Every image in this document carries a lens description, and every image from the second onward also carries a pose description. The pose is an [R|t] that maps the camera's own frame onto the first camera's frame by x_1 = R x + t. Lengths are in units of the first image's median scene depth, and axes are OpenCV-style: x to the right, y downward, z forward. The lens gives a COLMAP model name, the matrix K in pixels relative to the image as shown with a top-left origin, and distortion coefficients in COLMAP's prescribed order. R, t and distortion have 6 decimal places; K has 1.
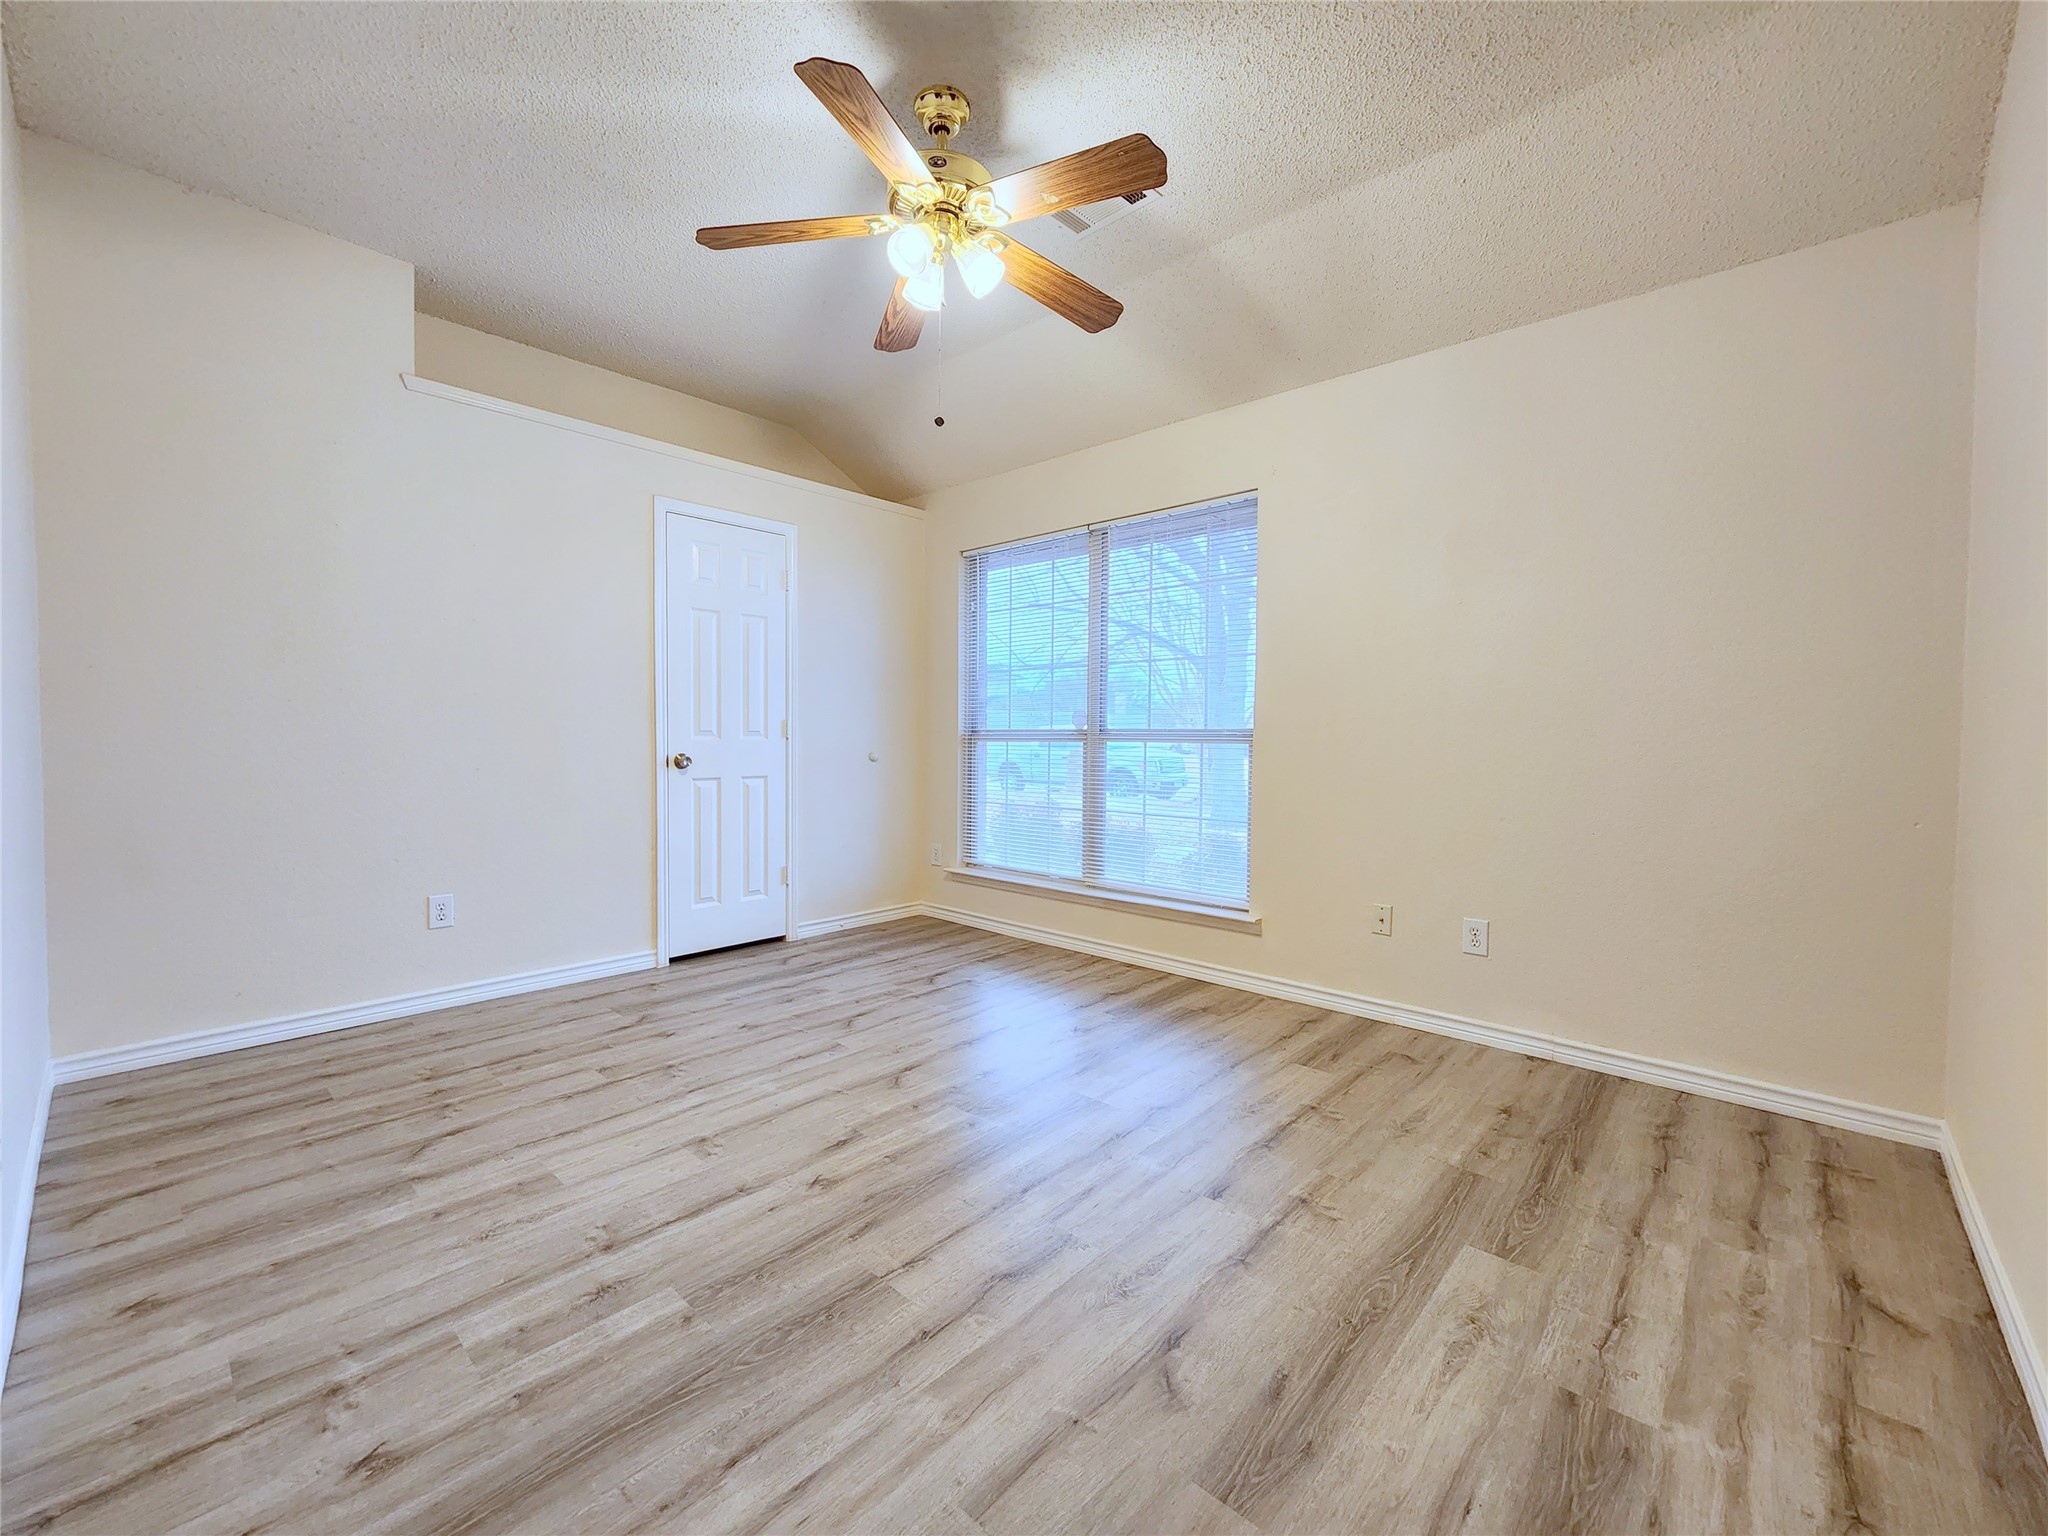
lens RADIAL K [[842.7, 0, 1021.9], [0, 842.7, 760.3], [0, 0, 1]] dist [-0.001394, -0.000193]
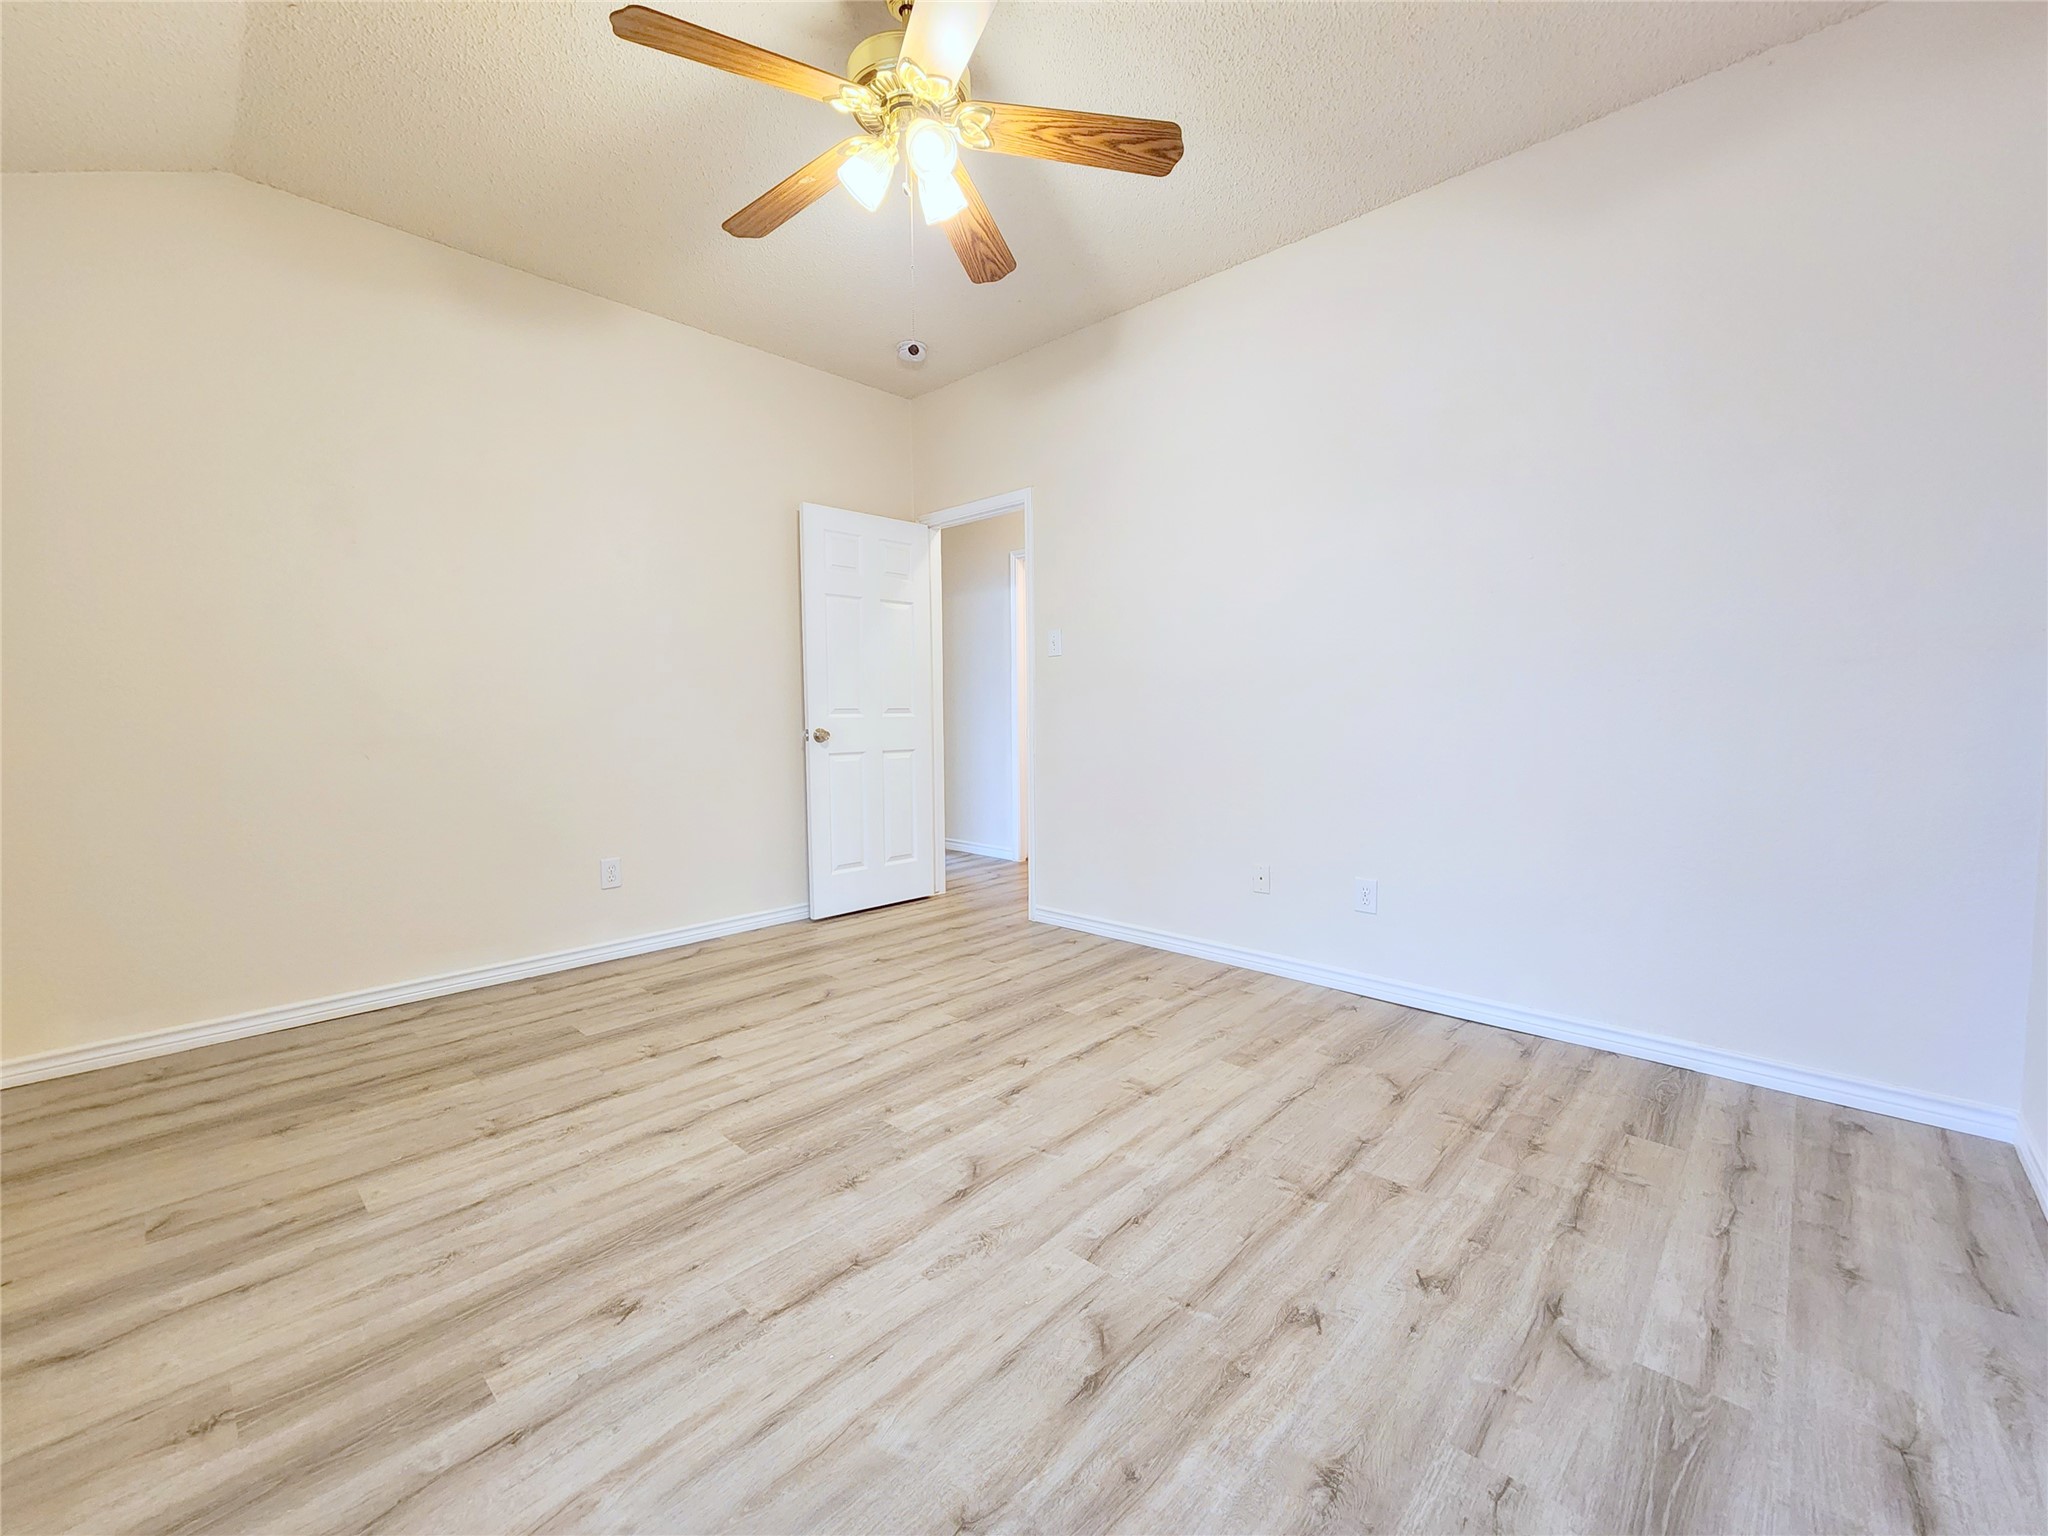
lens RADIAL K [[842.7, 0, 1021.9], [0, 842.7, 760.3], [0, 0, 1]] dist [-0.001394, -0.000193]
pose [[-0.999915, -0.002803, 0.012739, -0.239231], [-0.001552, 0.995269, 0.097141, -0.065381], [-0.012951, 0.097113, -0.995189, 2.054591]]
